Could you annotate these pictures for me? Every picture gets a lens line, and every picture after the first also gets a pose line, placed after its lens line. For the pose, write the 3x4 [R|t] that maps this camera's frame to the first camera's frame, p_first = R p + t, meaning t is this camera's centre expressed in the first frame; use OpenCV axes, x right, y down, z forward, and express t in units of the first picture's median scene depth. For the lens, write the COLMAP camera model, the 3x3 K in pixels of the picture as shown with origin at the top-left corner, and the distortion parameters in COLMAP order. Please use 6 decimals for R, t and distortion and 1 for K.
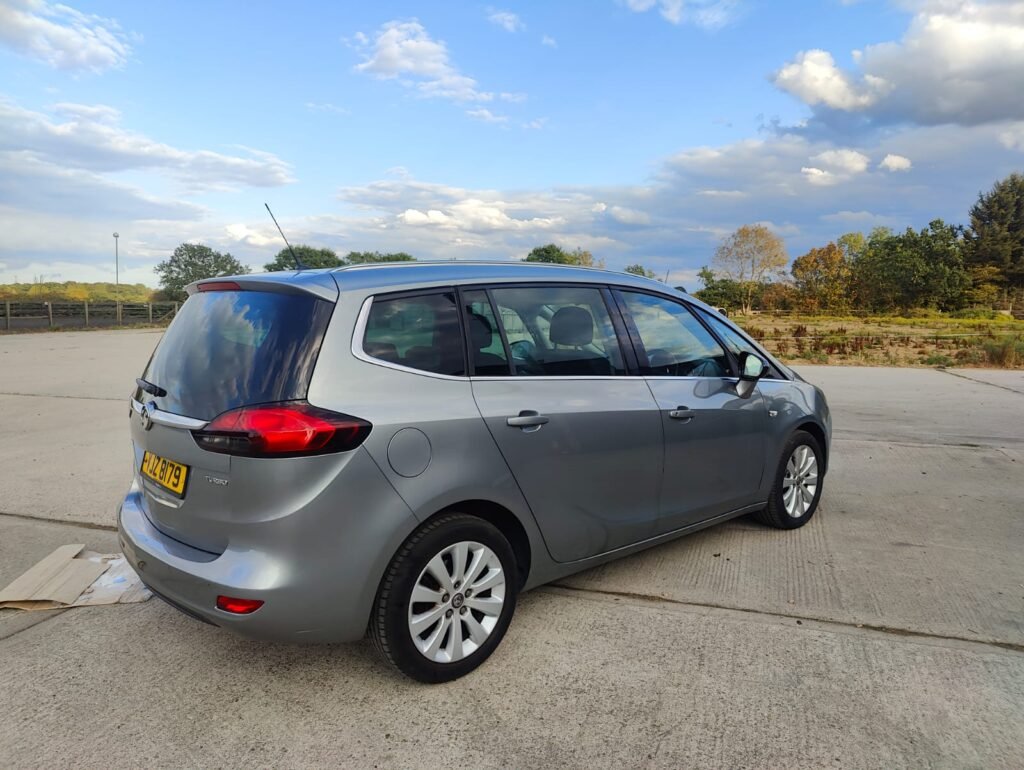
lens RADIAL K [[711.0, 0, 509.9], [0, 711.0, 387.6], [0, 0, 1]] dist [0.050126, -0.053976]
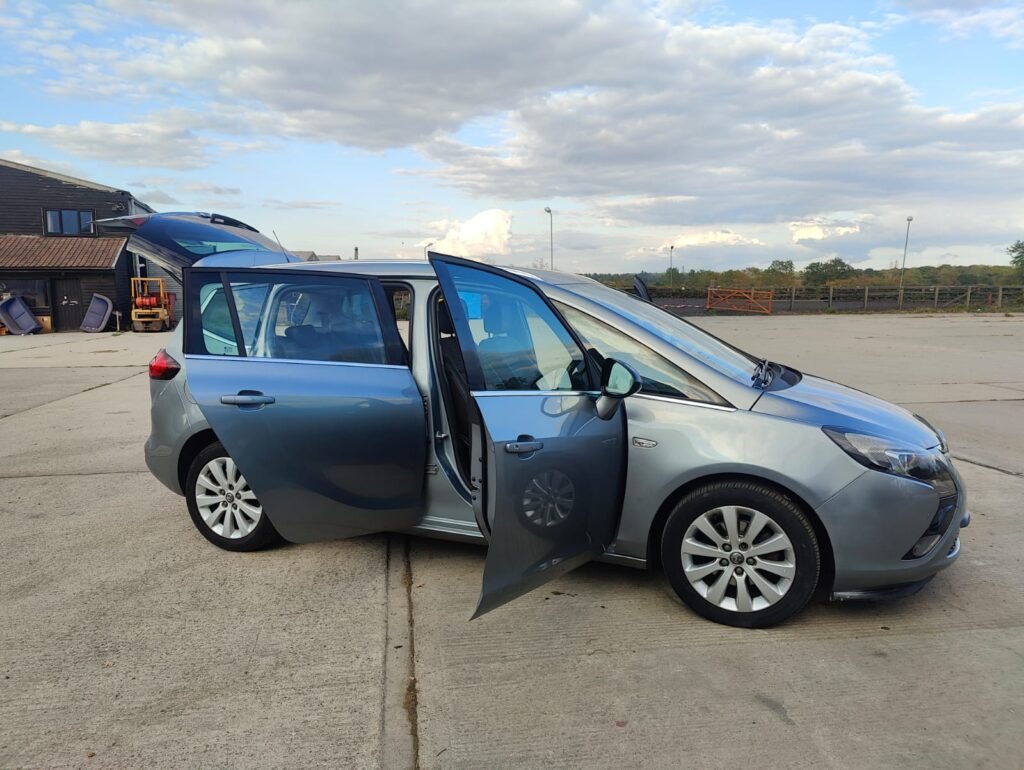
lens RADIAL K [[711.0, 0, 507.0], [0, 711.0, 384.4], [0, 0, 1]] dist [0.050126, -0.053976]
pose [[0.459651, 0.116840, -0.880380, 0.075664], [-0.100652, 0.991775, 0.079073, -0.005529], [0.882378, 0.052266, 0.467630, 0.041761]]
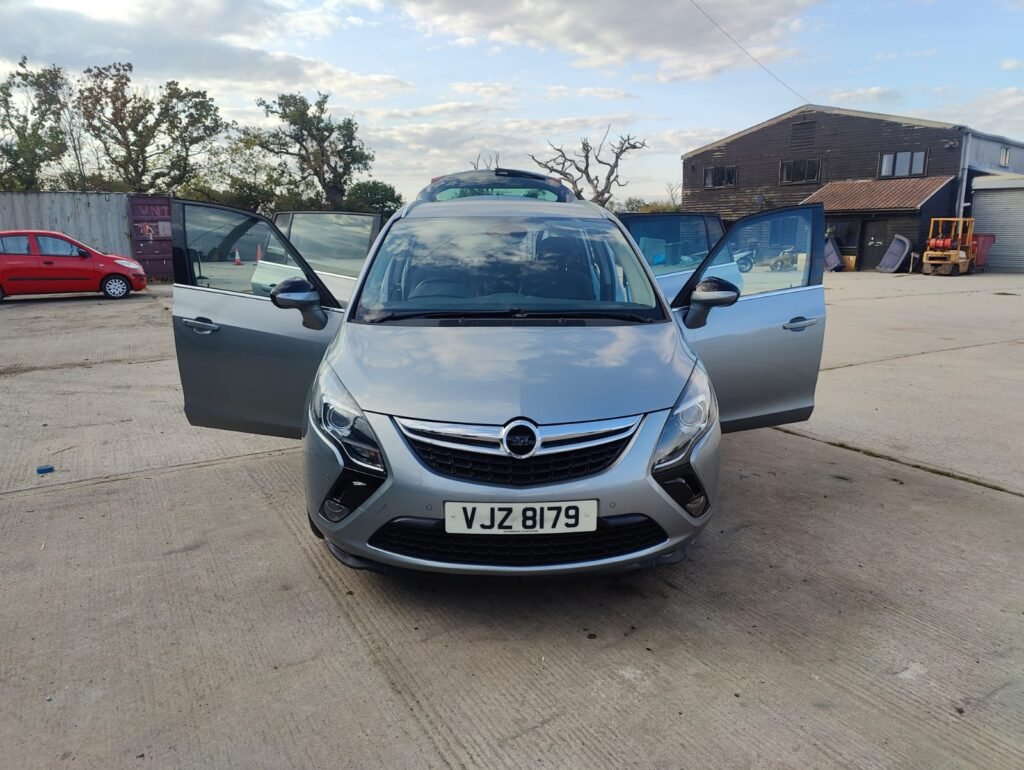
lens RADIAL K [[711.0, 0, 512.8], [0, 711.0, 384.1], [0, 0, 1]] dist [0.050126, -0.053976]
pose [[-0.635114, 0.160170, -0.755630, 0.070843], [-0.089988, 0.956260, 0.278333, -0.015359], [0.767159, 0.244771, -0.592920, 0.134547]]
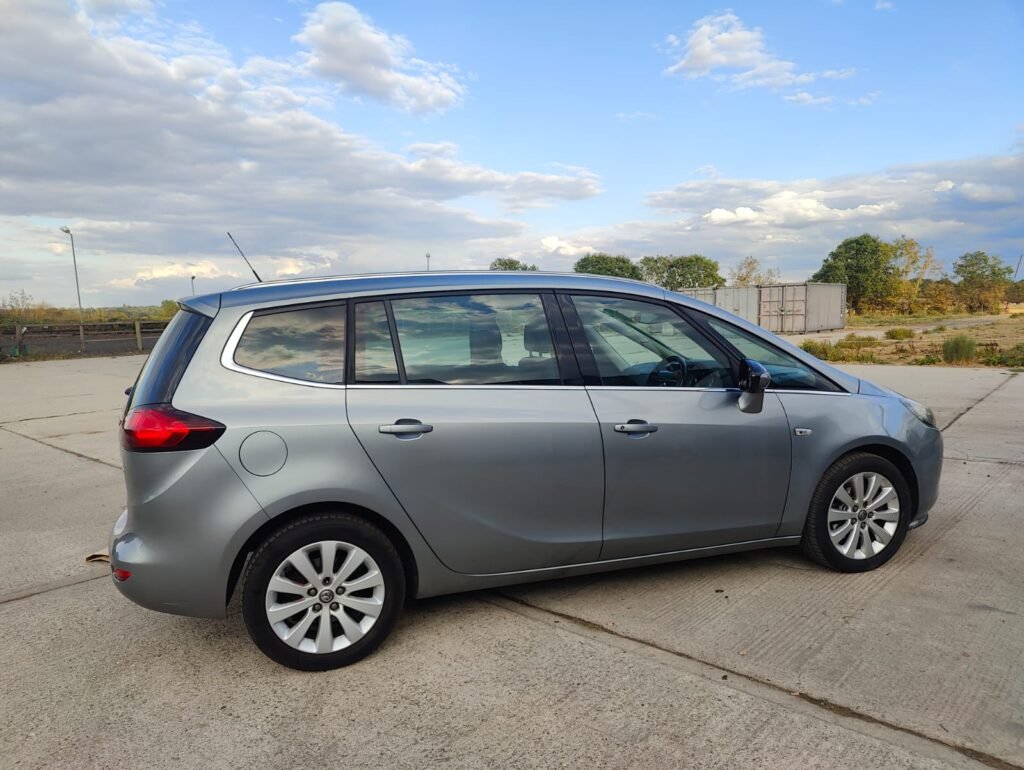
lens RADIAL K [[711.0, 0, 516.1], [0, 711.0, 393.7], [0, 0, 1]] dist [0.050126, -0.053976]
pose [[0.916651, 0.017492, -0.399306, 0.031405], [-0.016140, 0.999847, 0.006749, -0.000755], [0.399363, 0.000258, 0.916793, 0.007173]]
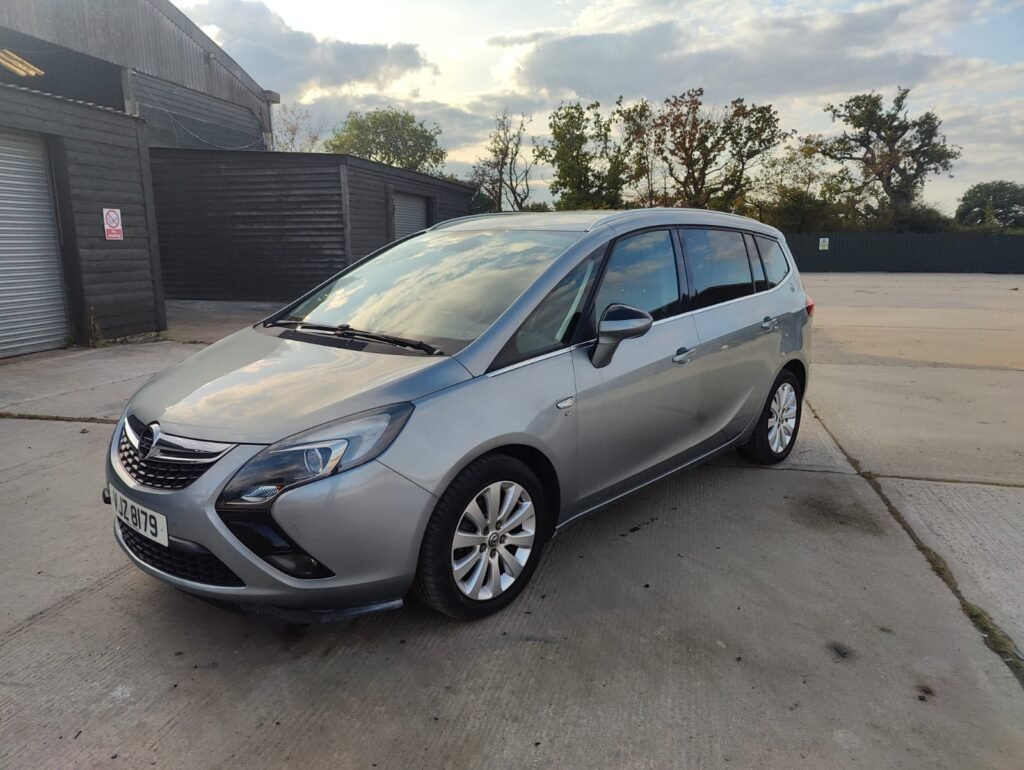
lens RADIAL K [[711.0, 0, 509.0], [0, 711.0, 391.6], [0, 0, 1]] dist [0.050126, -0.053976]
pose [[-0.995555, 0.017153, -0.092602, 0.016140], [-0.013099, 0.948493, 0.316527, -0.018283], [0.093262, 0.316333, -0.944053, 0.156057]]
